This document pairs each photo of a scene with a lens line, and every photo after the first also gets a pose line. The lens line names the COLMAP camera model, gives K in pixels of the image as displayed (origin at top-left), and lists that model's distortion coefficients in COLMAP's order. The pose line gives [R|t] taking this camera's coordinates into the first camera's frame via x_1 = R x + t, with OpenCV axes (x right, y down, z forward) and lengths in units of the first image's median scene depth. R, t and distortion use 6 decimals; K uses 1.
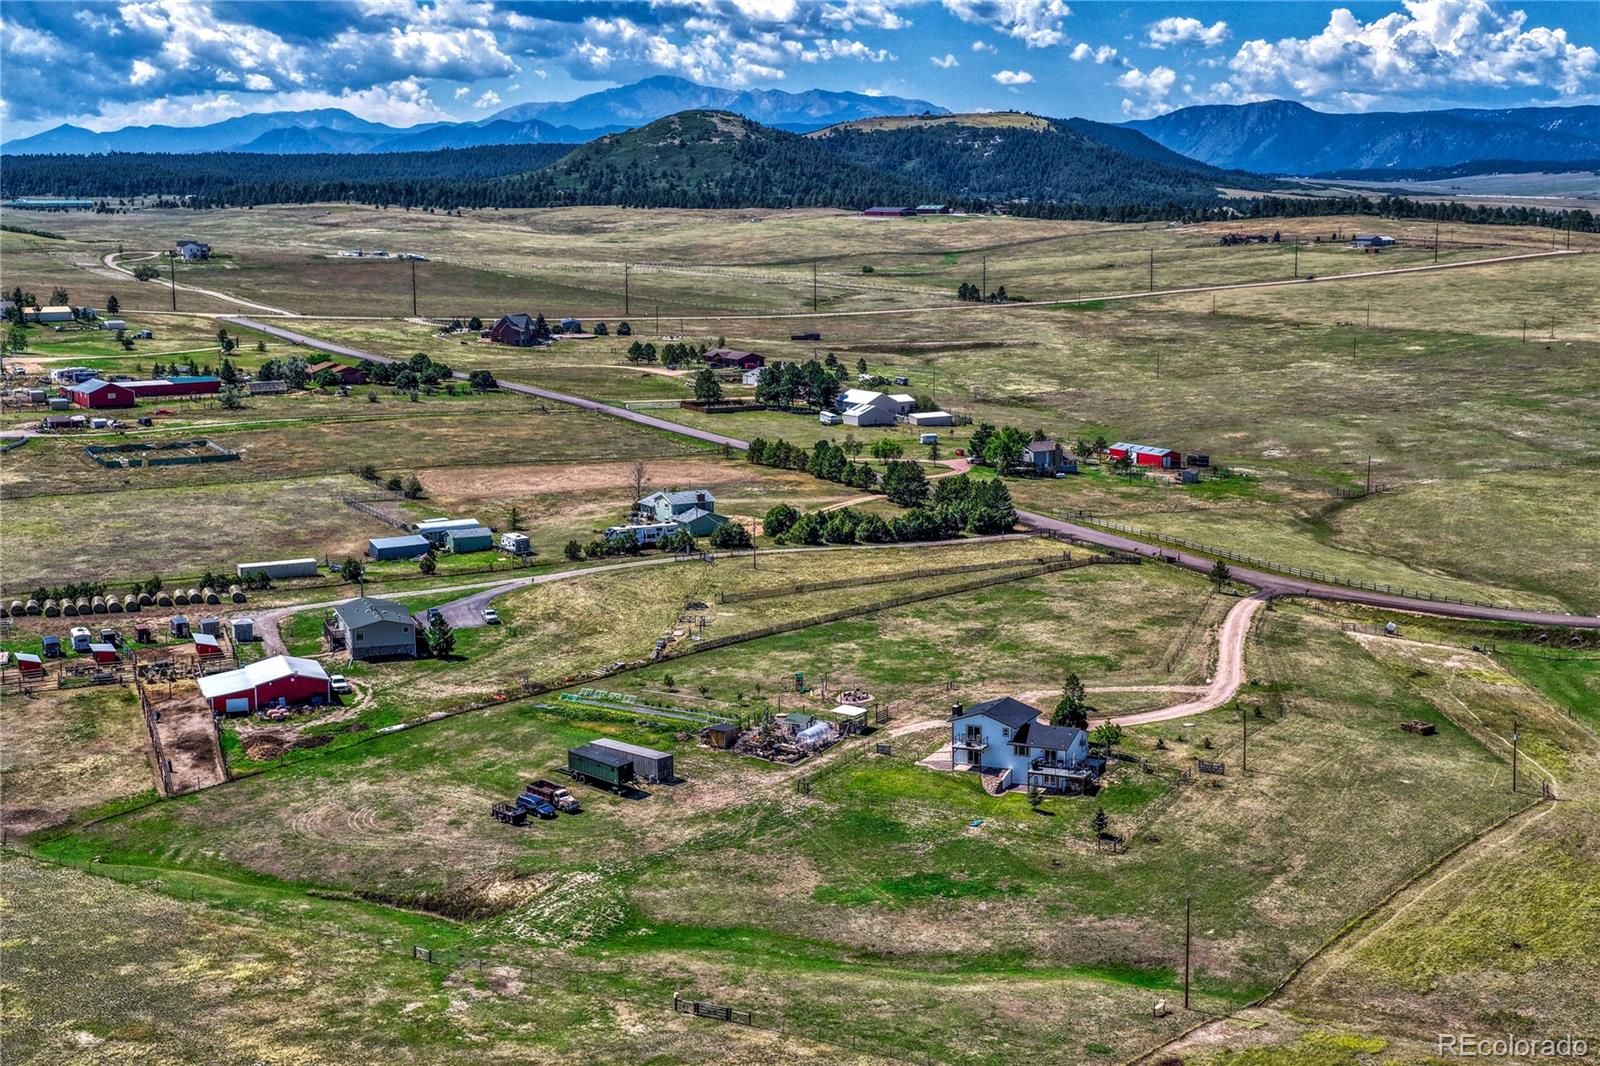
lens RADIAL K [[2233.9, 0, 874.1], [0, 2233.9, 533.4], [0, 0, 1]] dist [0.175443, -0.563882]
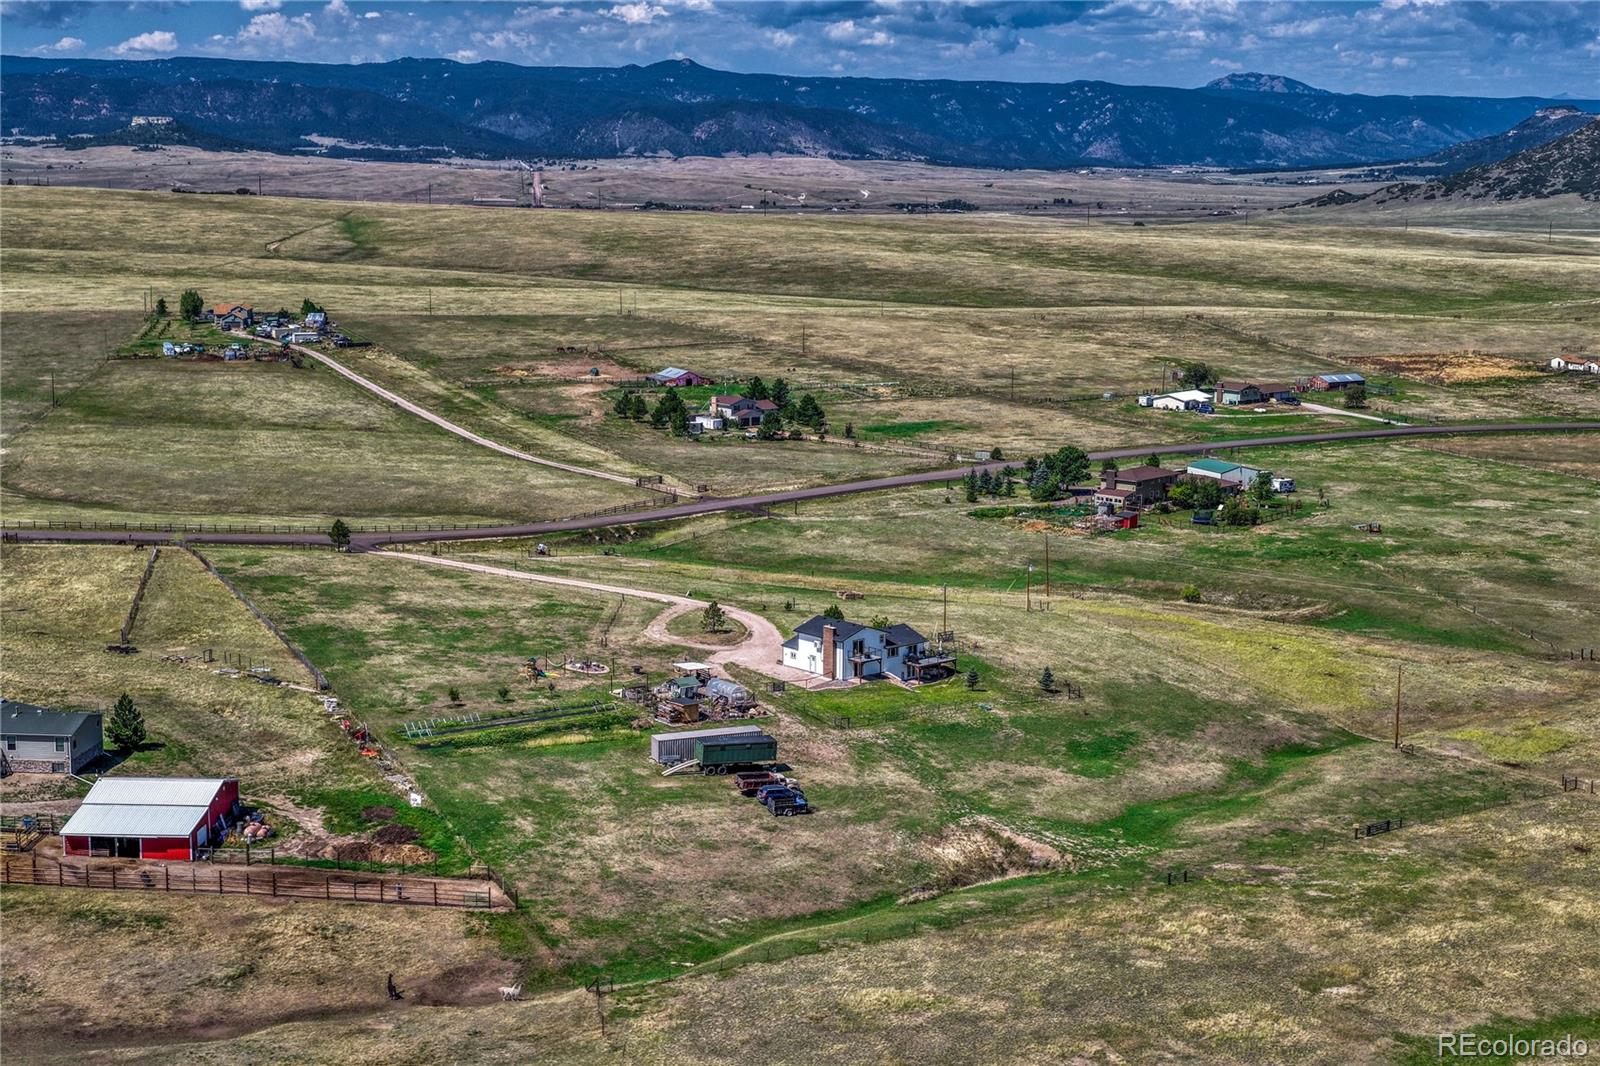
lens RADIAL K [[2354.4, 0, 781.0], [0, 2354.4, 533.6], [0, 0, 1]] dist [0.176507, -0.542370]
pose [[0.434782, -0.146181, 0.888592, -0.598042], [0.137295, 0.985962, 0.095022, -0.047179], [-0.890008, 0.080685, 0.448748, 0.325399]]
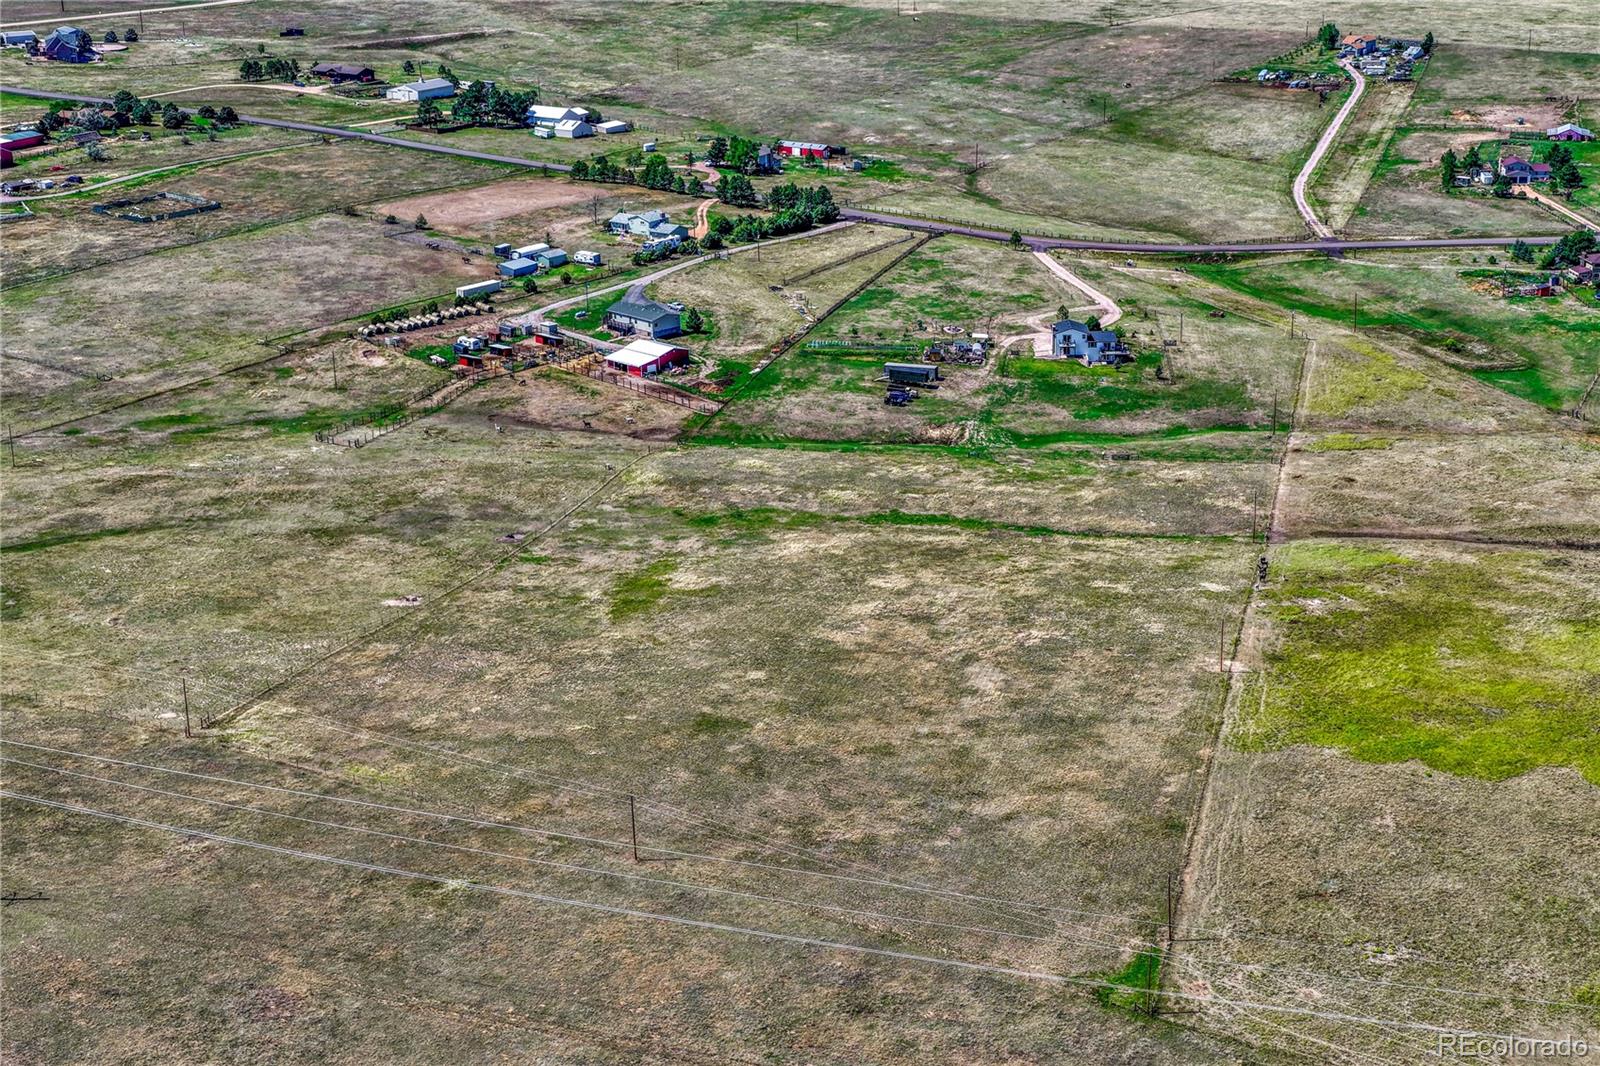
lens RADIAL K [[2491.9, 0, 932.5], [0, 2491.9, 589.8], [0, 0, 1]] dist [0.172767, -0.516770]
pose [[0.898366, -0.146350, 0.414150, -0.631801], [0.069469, 0.978334, 0.195028, -0.083353], [-0.433719, -0.146436, 0.889069, -0.595452]]
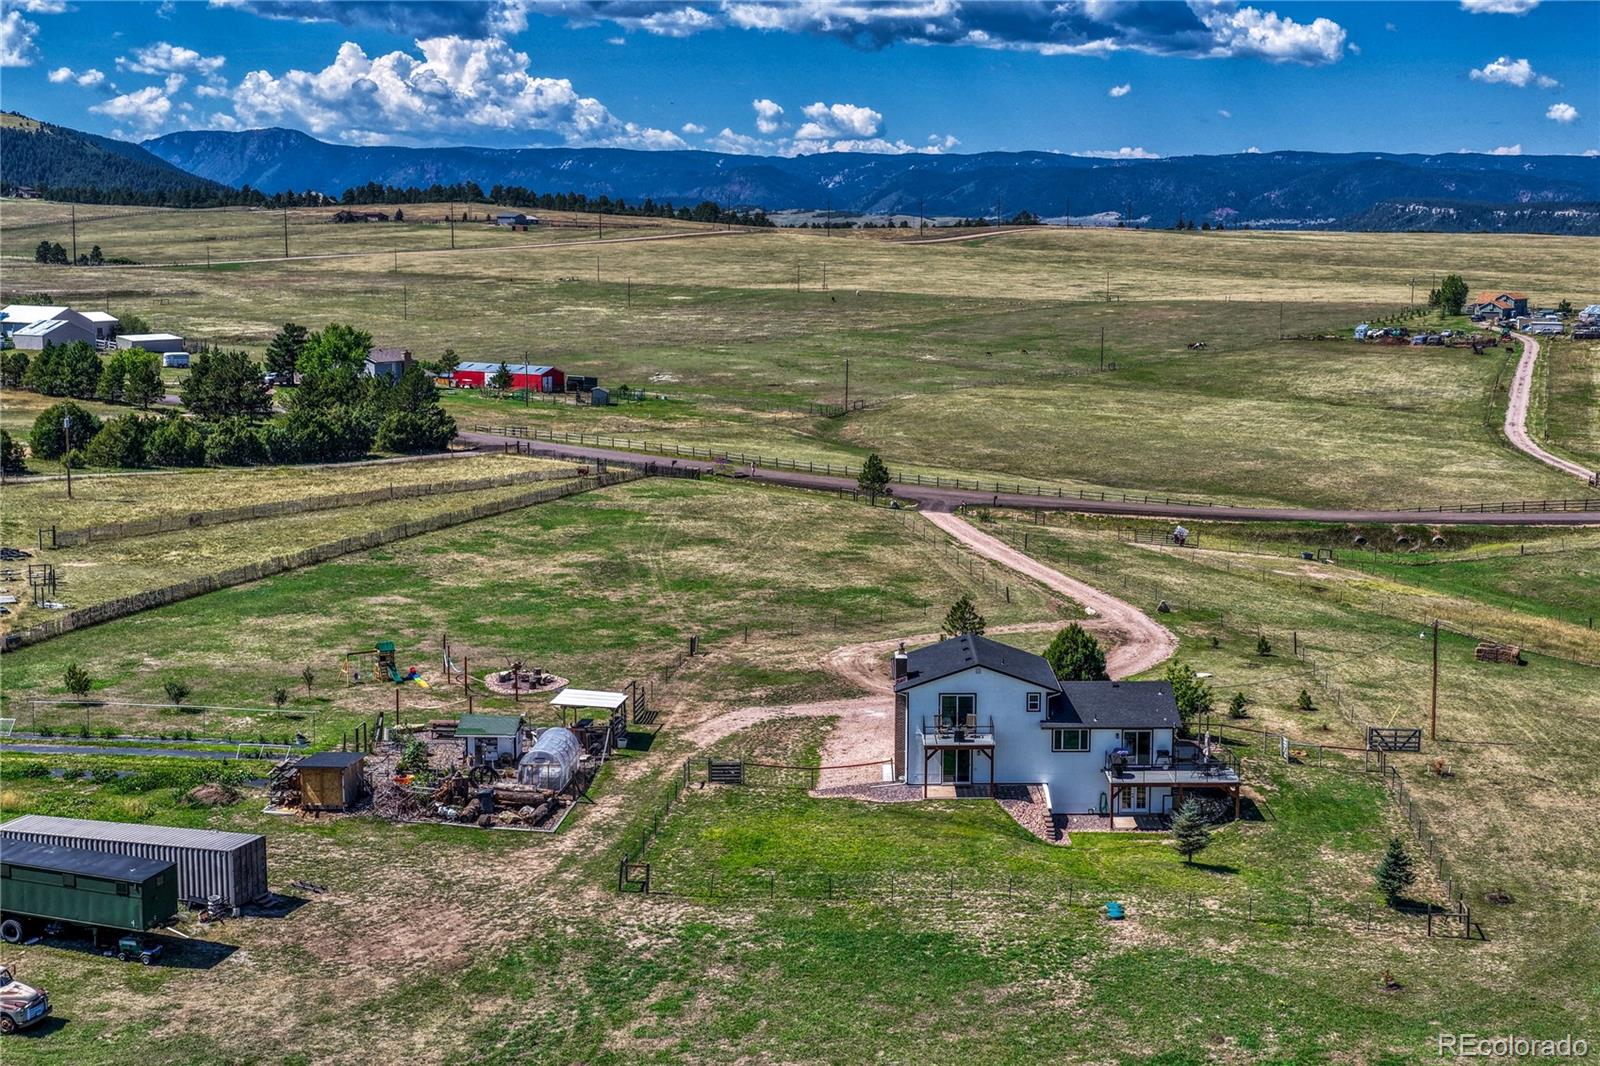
lens RADIAL K [[2282.9, 0, 994.2], [0, 2282.9, 495.7], [0, 0, 1]] dist [0.161670, -0.432177]
pose [[0.888871, -0.040454, 0.456368, -0.095957], [0.057390, 0.998080, -0.023306, 0.035707], [-0.454549, 0.046907, 0.889486, 0.366893]]
